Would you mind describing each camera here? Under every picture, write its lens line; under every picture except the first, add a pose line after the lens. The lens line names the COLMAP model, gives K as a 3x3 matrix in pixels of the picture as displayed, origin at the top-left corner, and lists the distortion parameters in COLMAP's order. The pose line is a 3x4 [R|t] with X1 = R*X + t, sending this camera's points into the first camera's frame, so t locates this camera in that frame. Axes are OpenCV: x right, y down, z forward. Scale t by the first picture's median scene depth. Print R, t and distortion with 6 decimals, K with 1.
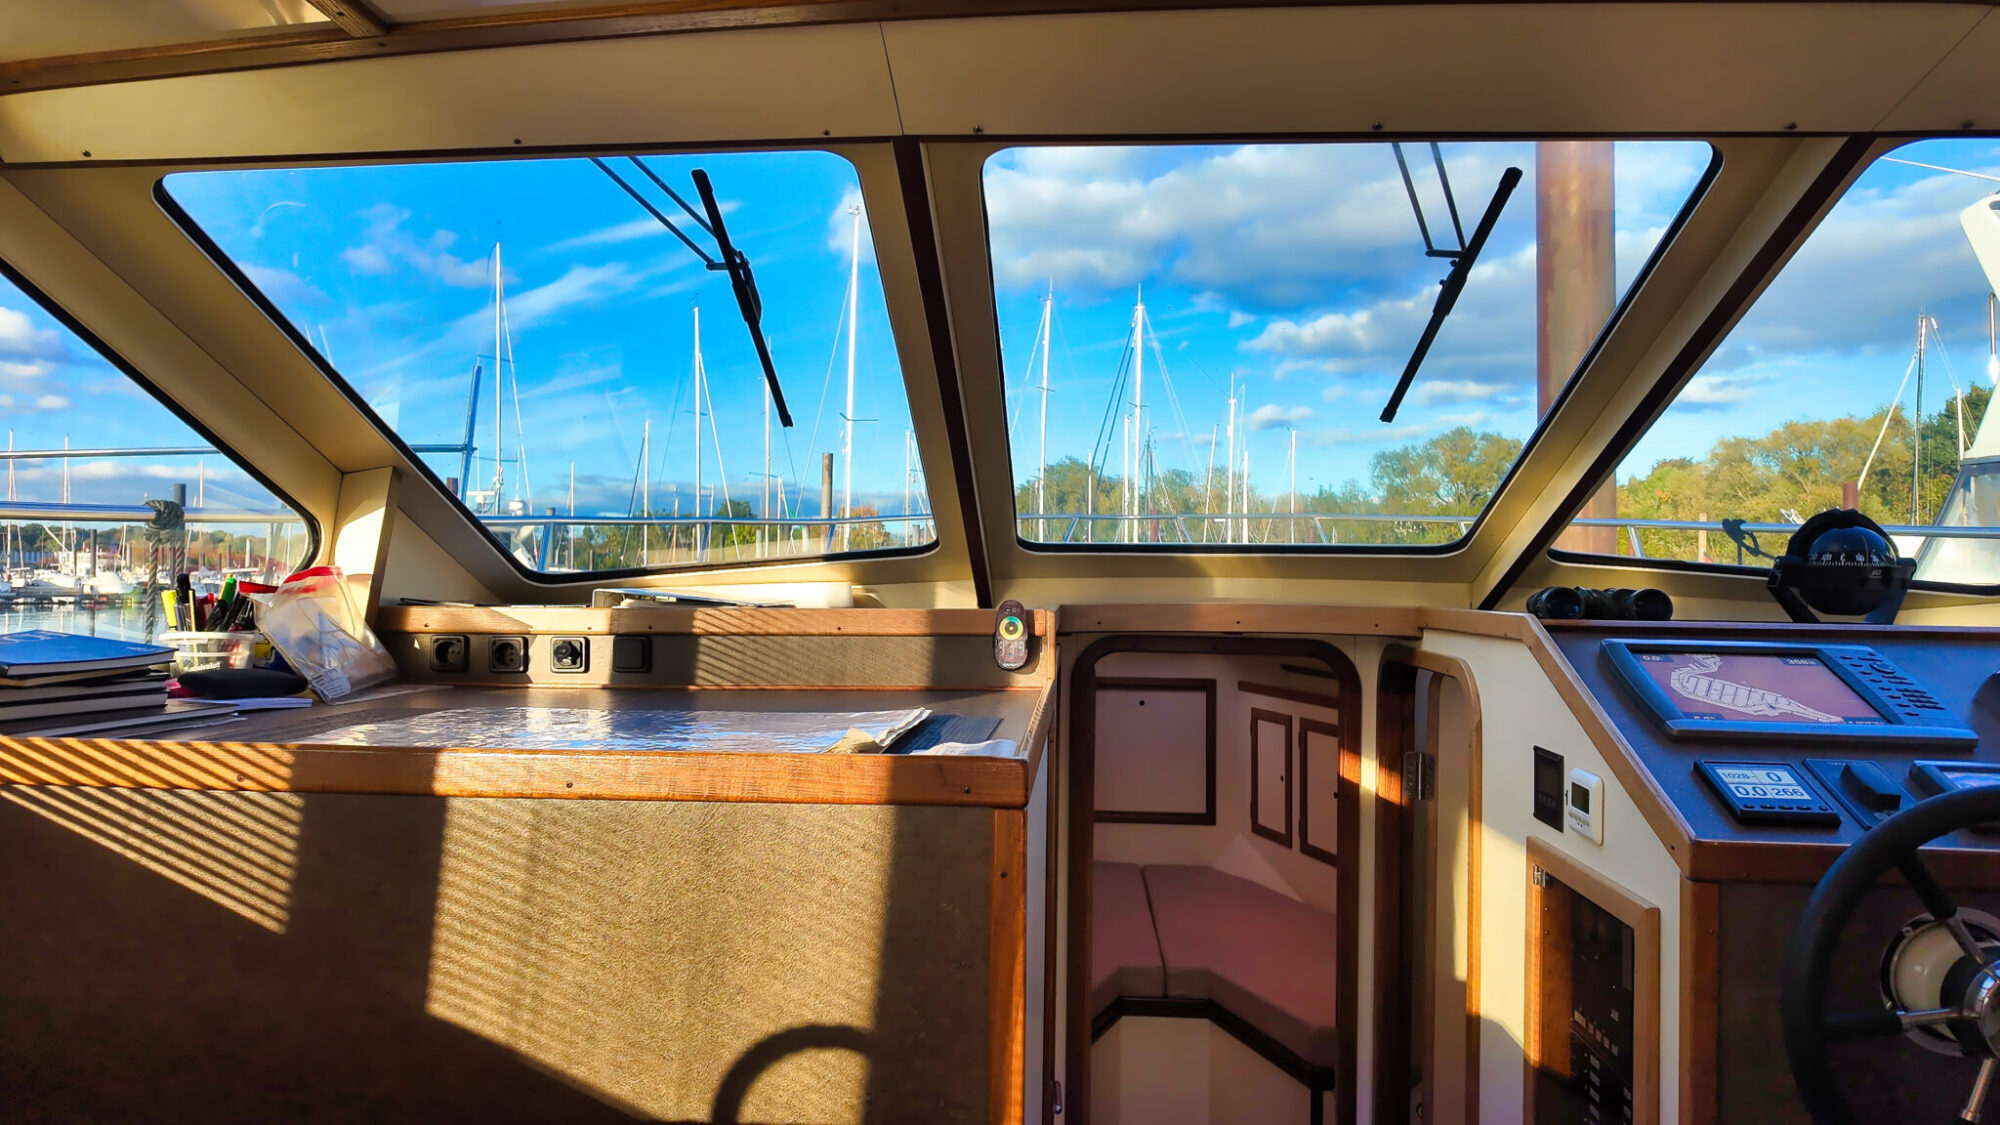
lens RADIAL K [[1194.9, 0, 995.1], [0, 1194.9, 558.7], [0, 0, 1]] dist [0.002571, 0.001500]
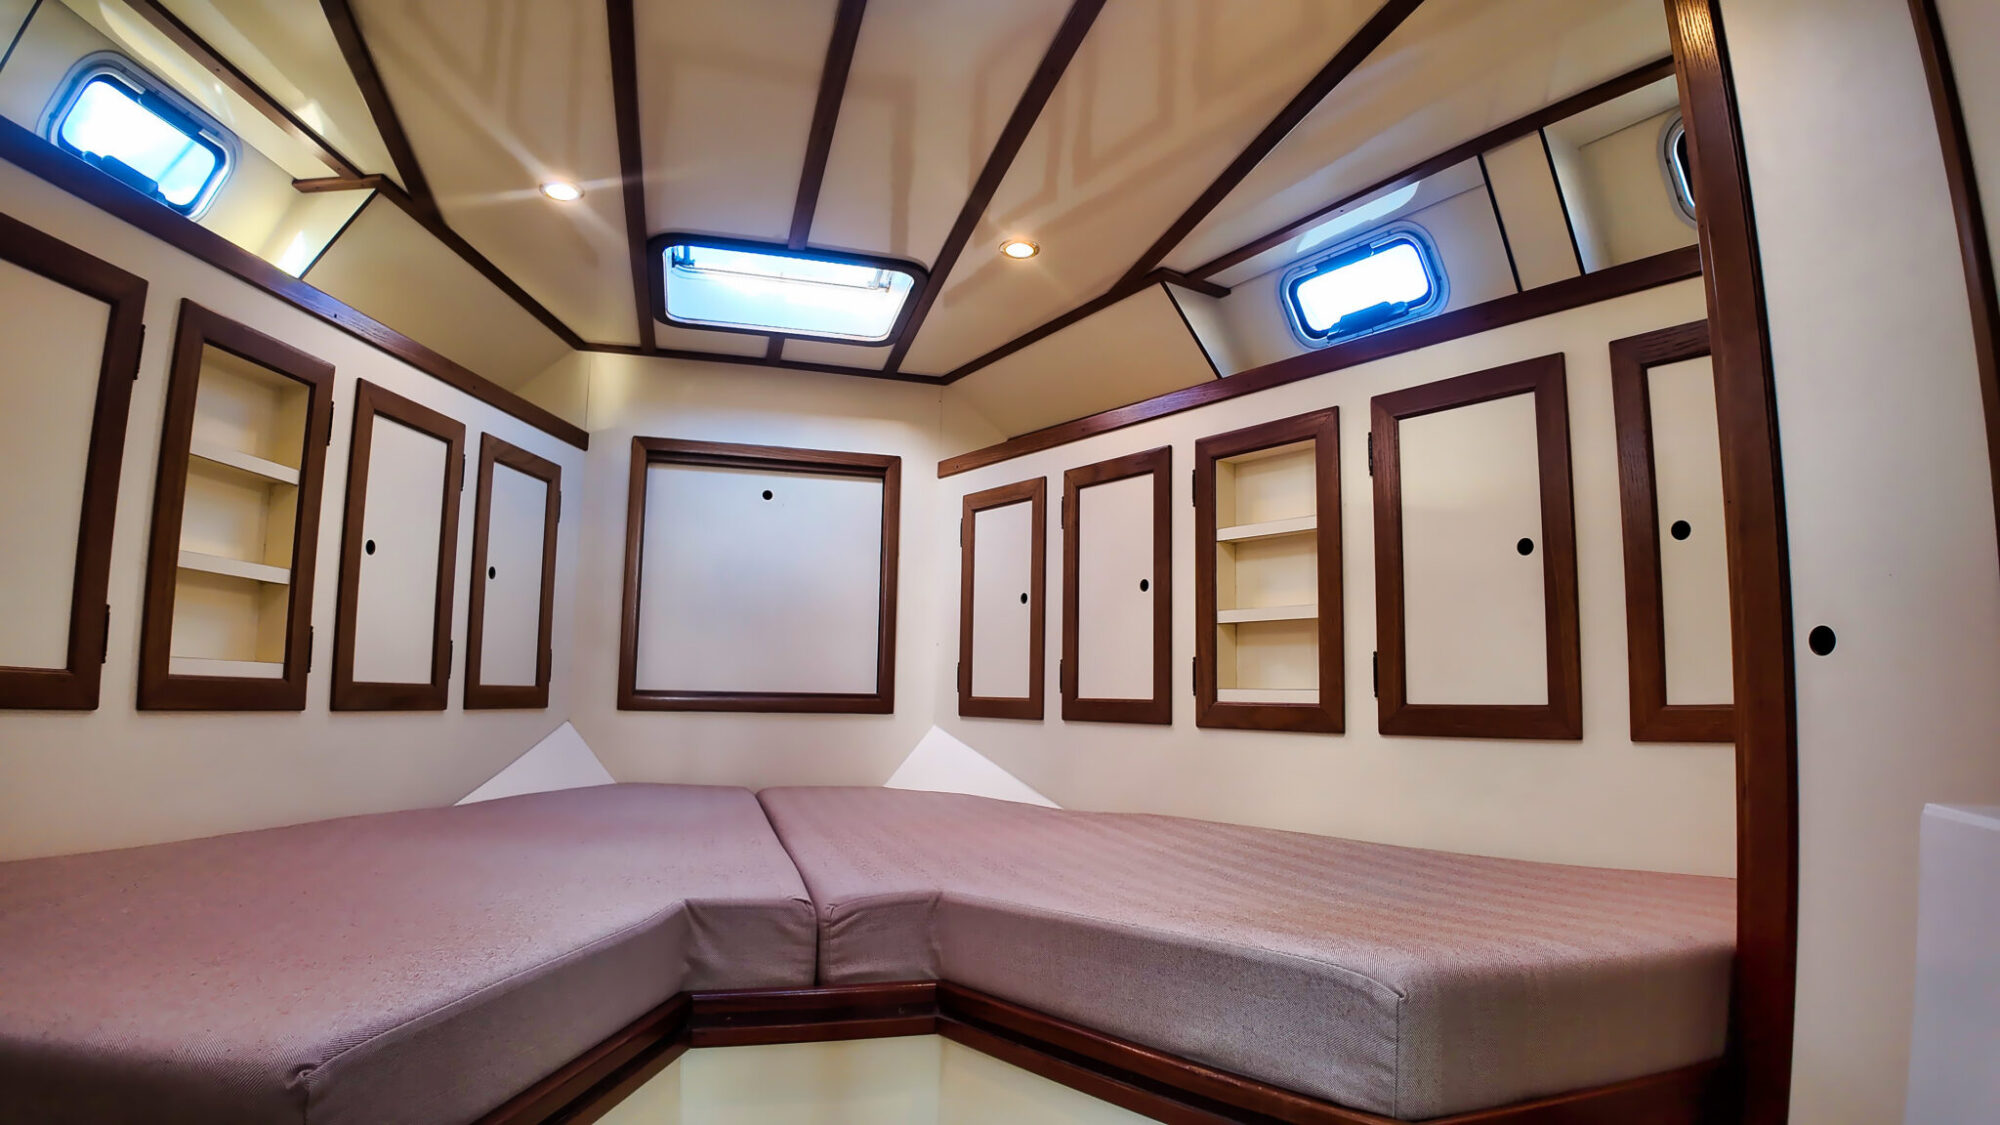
lens RADIAL K [[1152.7, 0, 1008.8], [0, 1152.7, 522.6], [0, 0, 1]] dist [0.016500, -0.026192]
pose [[0.945351, 0.045583, 0.322853, 0.168900], [-0.009904, 0.993737, -0.111305, 0.576132], [-0.325904, 0.102025, 0.939882, 1.382353]]
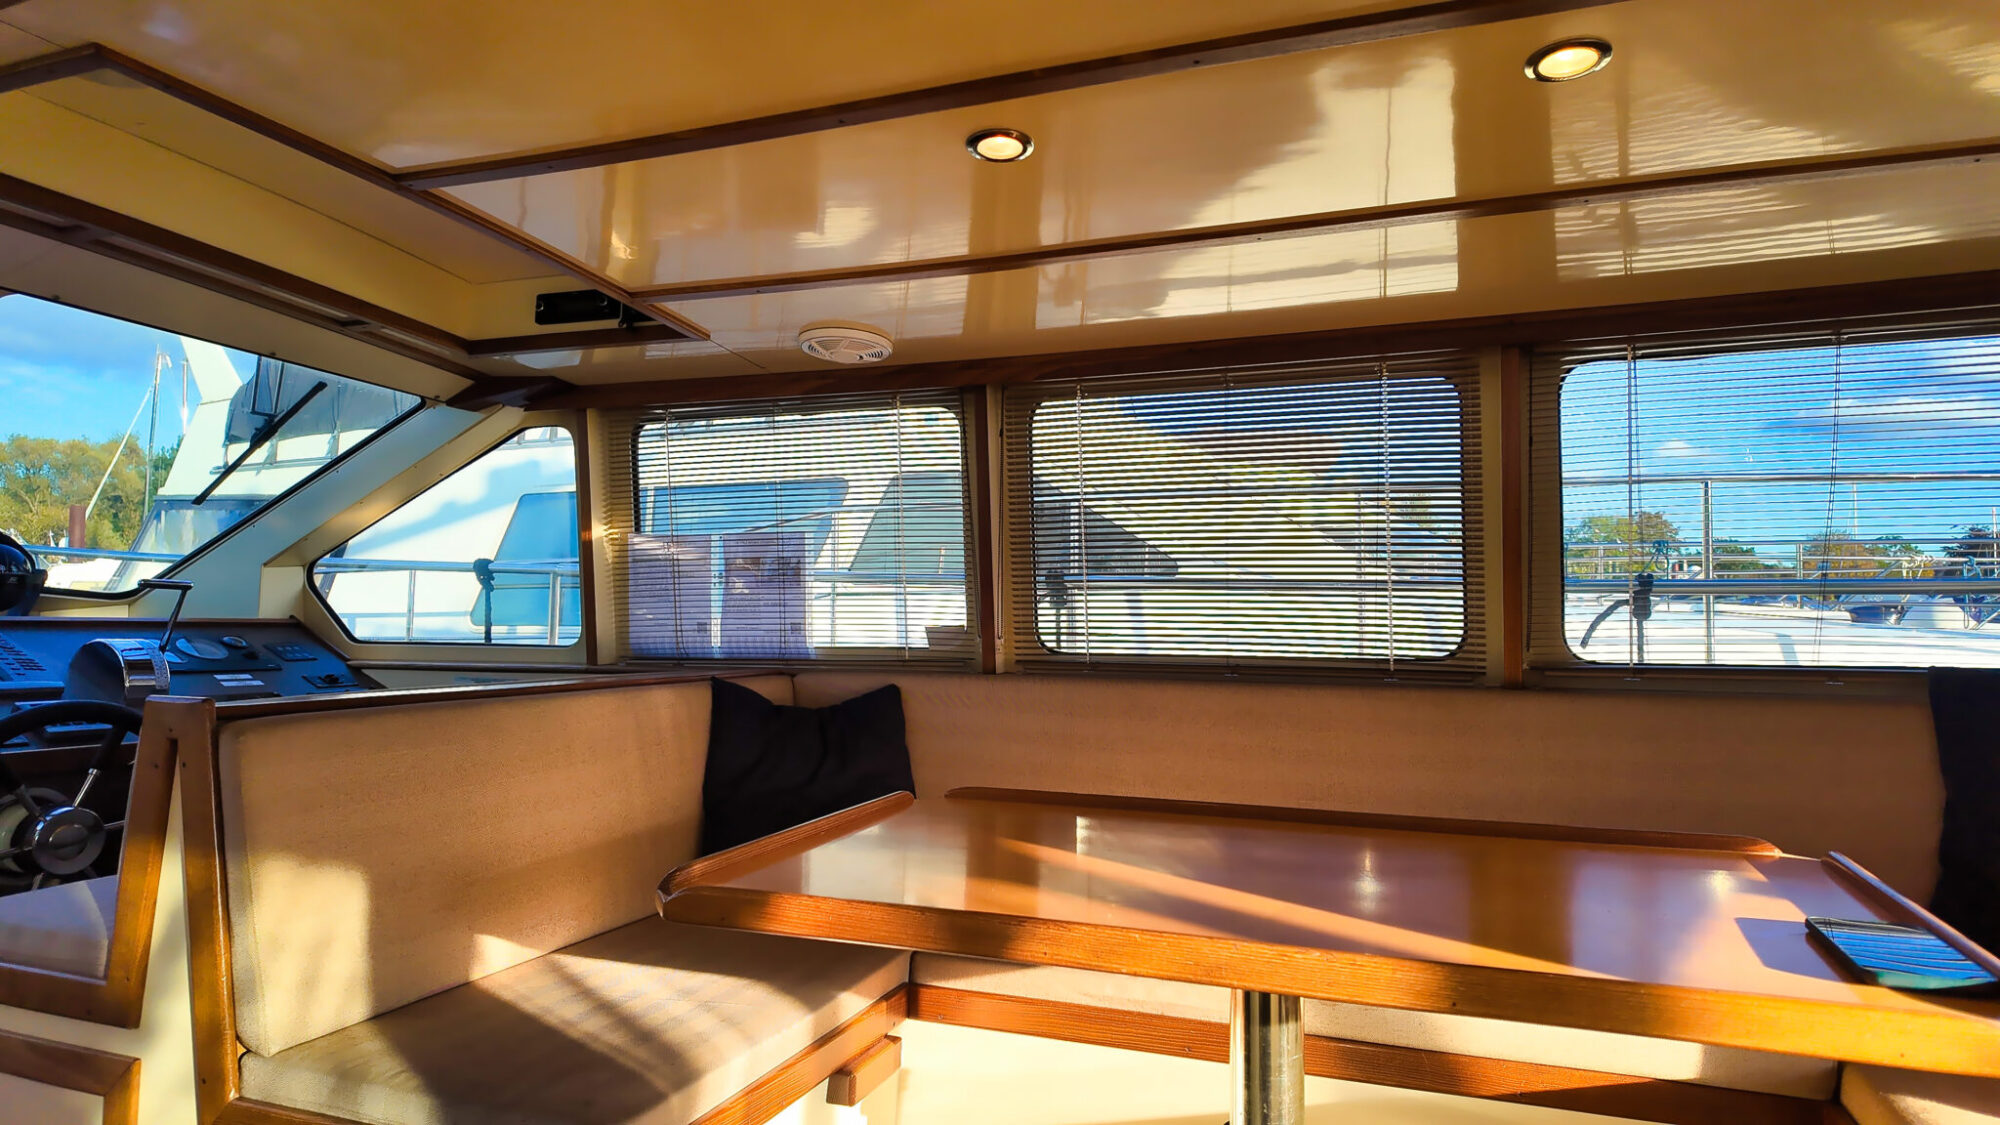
lens RADIAL K [[1165.3, 0, 999.8], [0, 1165.3, 542.3], [0, 0, 1]] dist [0.038720, -0.029307]
pose [[0.281039, 0.055047, 0.958116, -0.213693], [-0.020482, 0.998470, -0.051357, 0.015614], [-0.959478, -0.005190, 0.281737, -0.414699]]
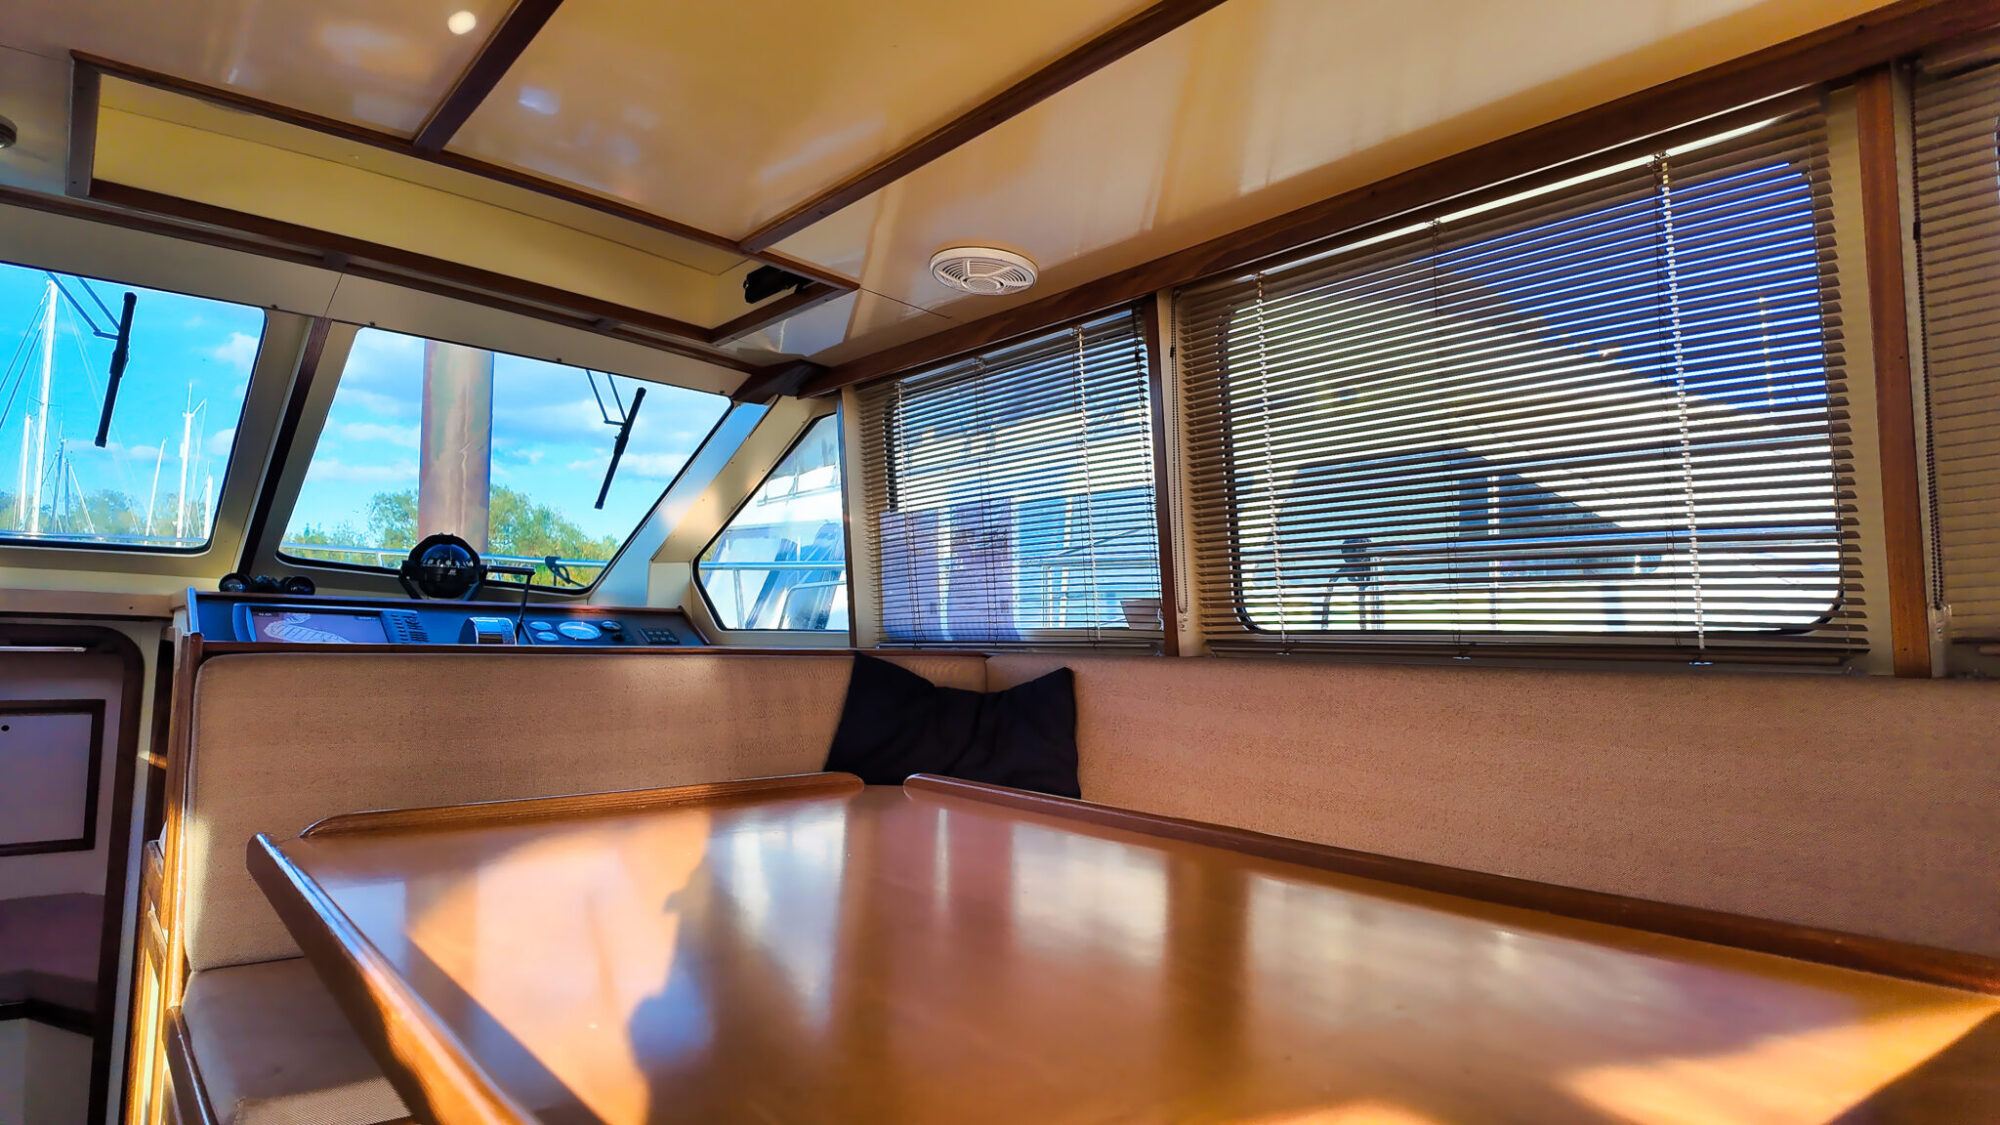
lens RADIAL K [[1152.7, 0, 1008.8], [0, 1152.7, 522.6], [0, 0, 1]] dist [0.016500, -0.026192]
pose [[0.726636, 0.075067, 0.682909, 0.193599], [-0.020609, 0.995947, -0.087548, 0.066605], [-0.686713, 0.049541, 0.725238, -0.665415]]
